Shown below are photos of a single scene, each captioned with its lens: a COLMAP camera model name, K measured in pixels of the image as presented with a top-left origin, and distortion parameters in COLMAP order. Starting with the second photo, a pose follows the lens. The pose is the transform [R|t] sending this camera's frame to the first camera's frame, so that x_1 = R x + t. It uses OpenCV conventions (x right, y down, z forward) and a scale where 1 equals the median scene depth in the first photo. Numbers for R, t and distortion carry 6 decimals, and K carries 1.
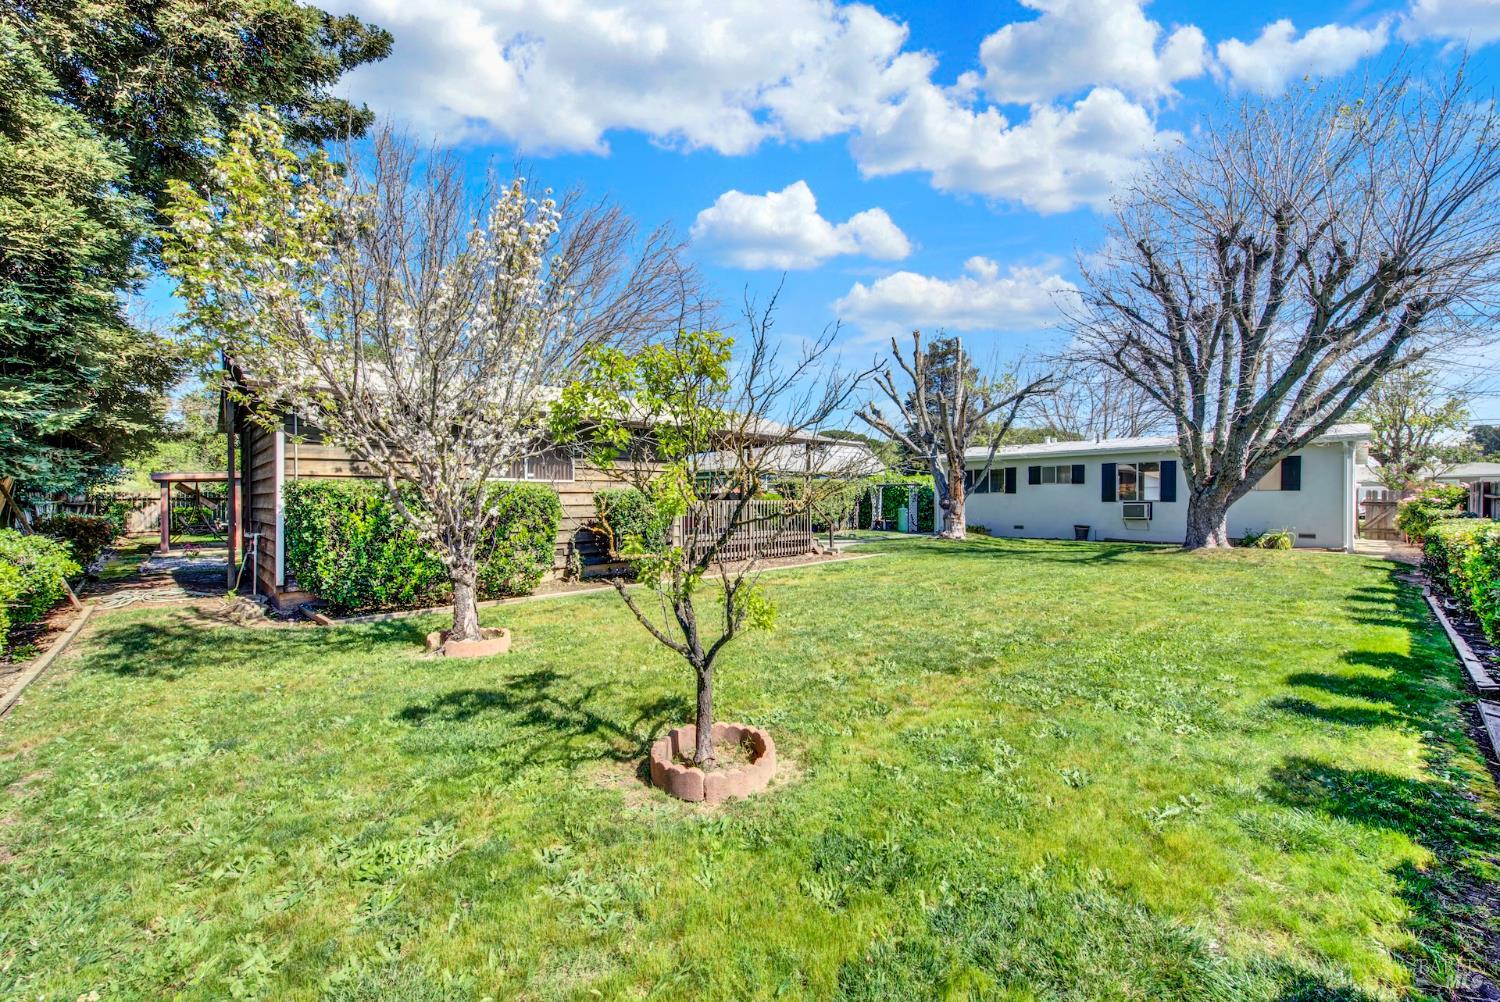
lens RADIAL K [[611.6, 0, 748.4], [0, 611.6, 503.7], [0, 0, 1]] dist [0.003994, -0.002685]
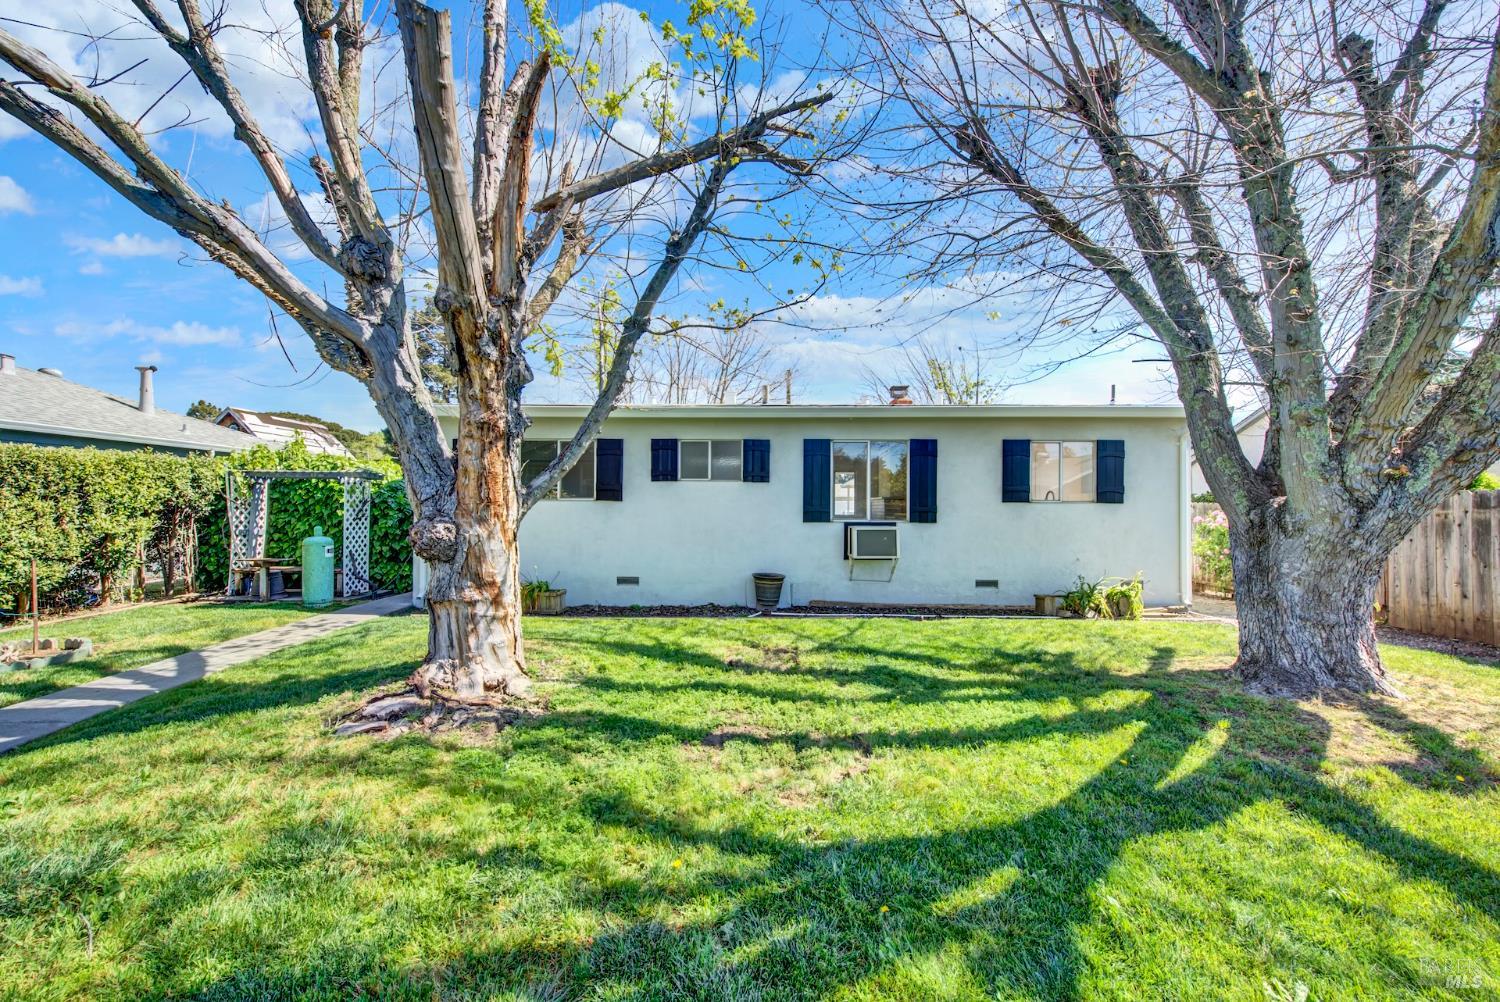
lens RADIAL K [[611.6, 0, 748.1], [0, 611.6, 506.2], [0, 0, 1]] dist [0.003994, -0.002685]
pose [[0.720357, 0.009876, 0.693533, 0.214083], [-0.000881, 0.999911, -0.013323, -0.007900], [-0.693603, 0.008986, 0.720301, 0.655314]]
